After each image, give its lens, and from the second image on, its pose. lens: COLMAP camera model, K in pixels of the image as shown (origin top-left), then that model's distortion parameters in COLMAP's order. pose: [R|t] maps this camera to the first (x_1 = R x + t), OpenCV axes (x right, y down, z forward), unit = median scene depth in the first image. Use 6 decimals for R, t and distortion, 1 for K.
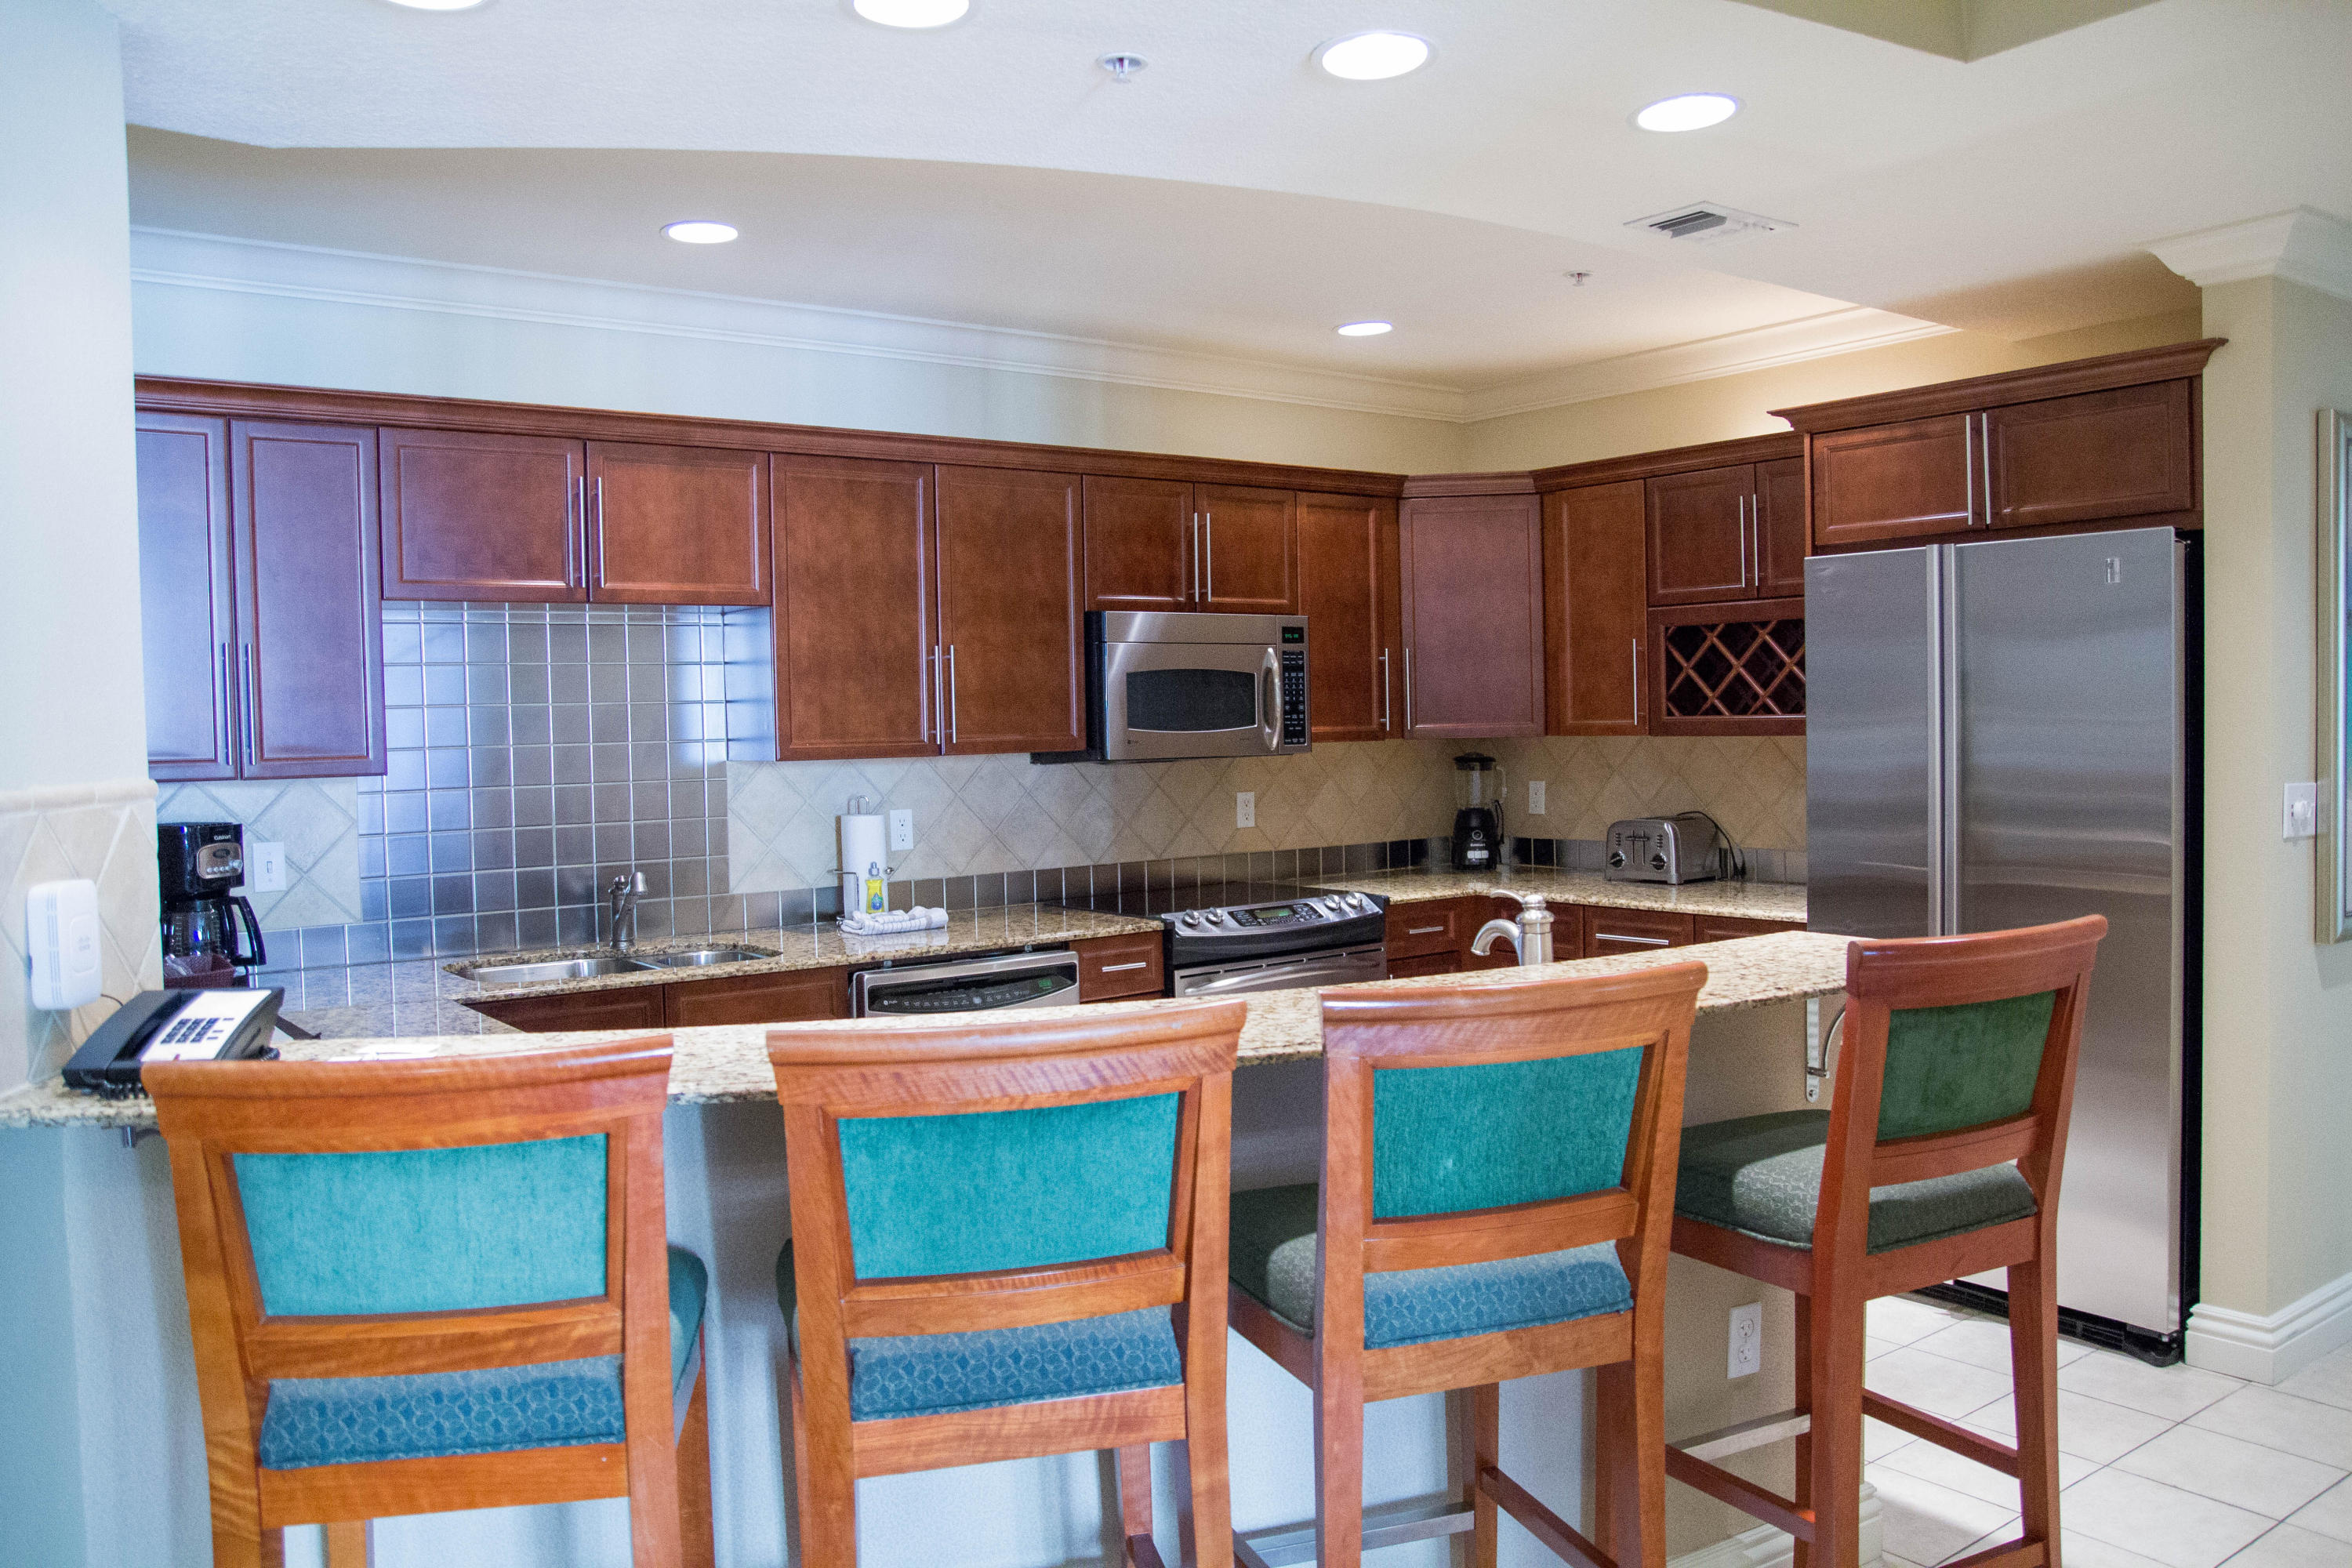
lens RADIAL K [[1802.5, 0, 1176.0], [0, 1802.5, 784.0], [0, 0, 1]] dist [-0.135924, 0.119963]
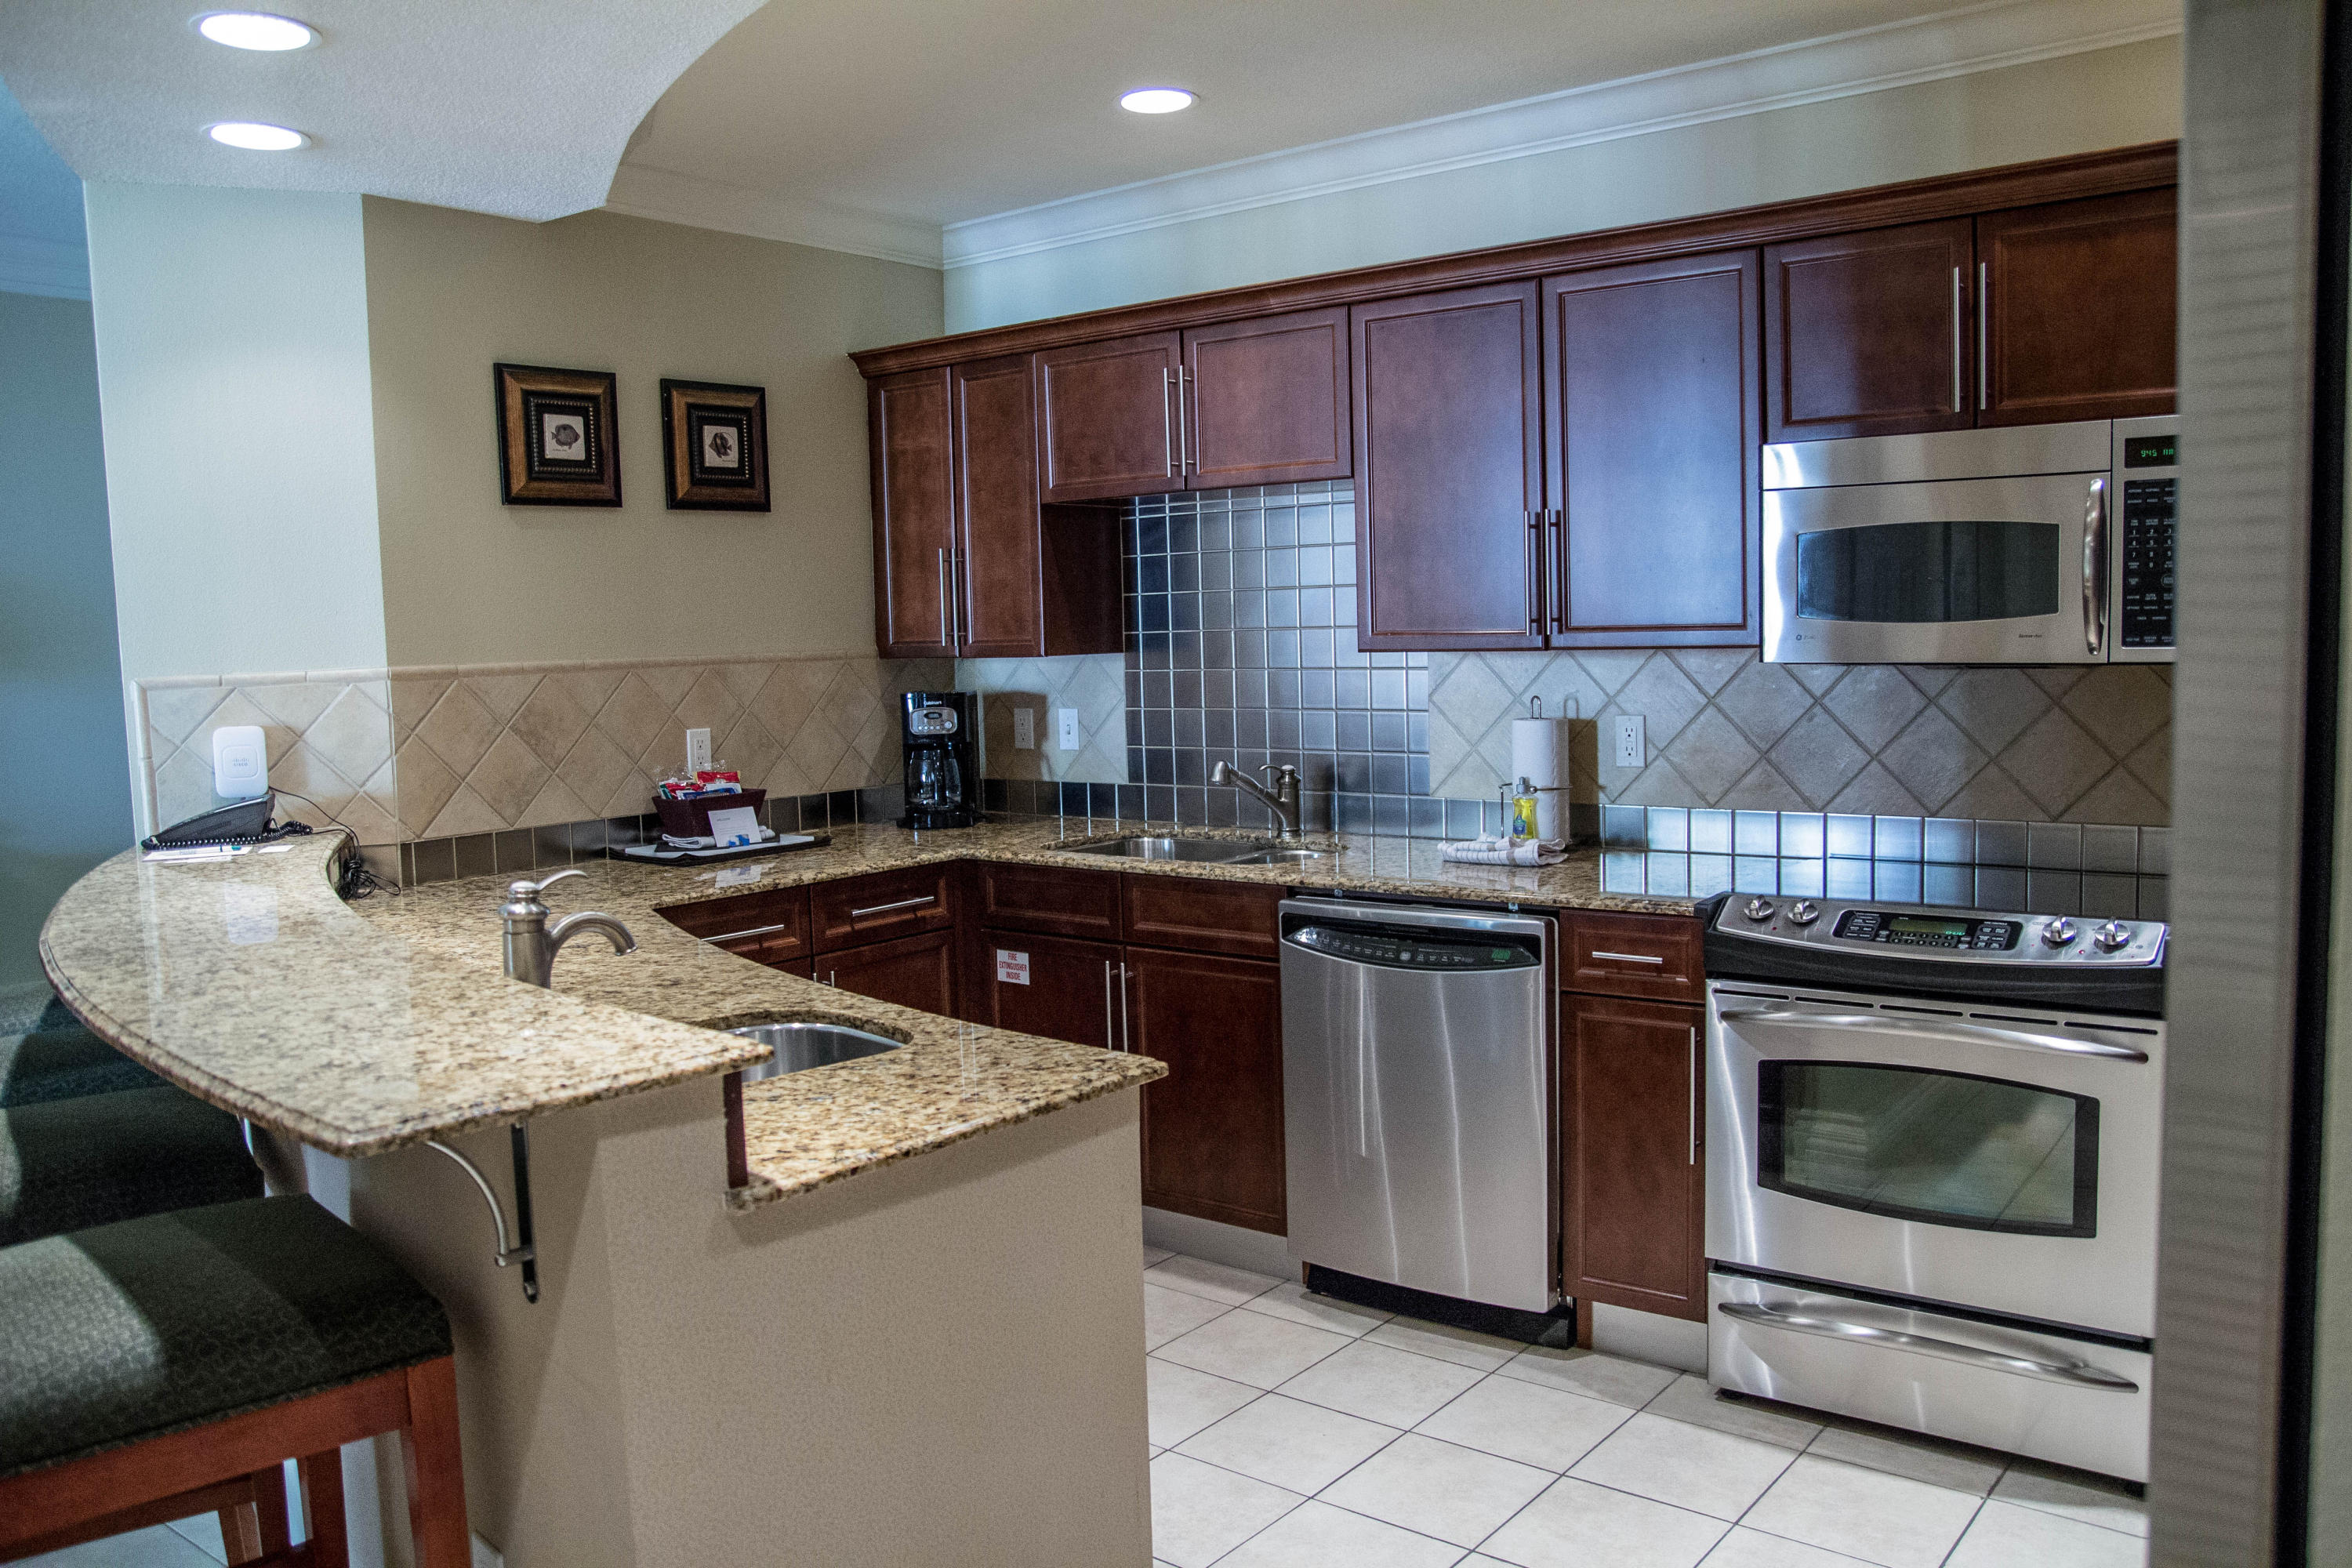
lens RADIAL K [[1802.5, 0, 1176.0], [0, 1802.5, 784.0], [0, 0, 1]] dist [-0.135924, 0.119963]
pose [[0.269662, 0.099752, -0.957775, 0.606425], [-0.012851, 0.994904, 0.100001, -0.035217], [0.962869, -0.014658, 0.269570, 0.656200]]
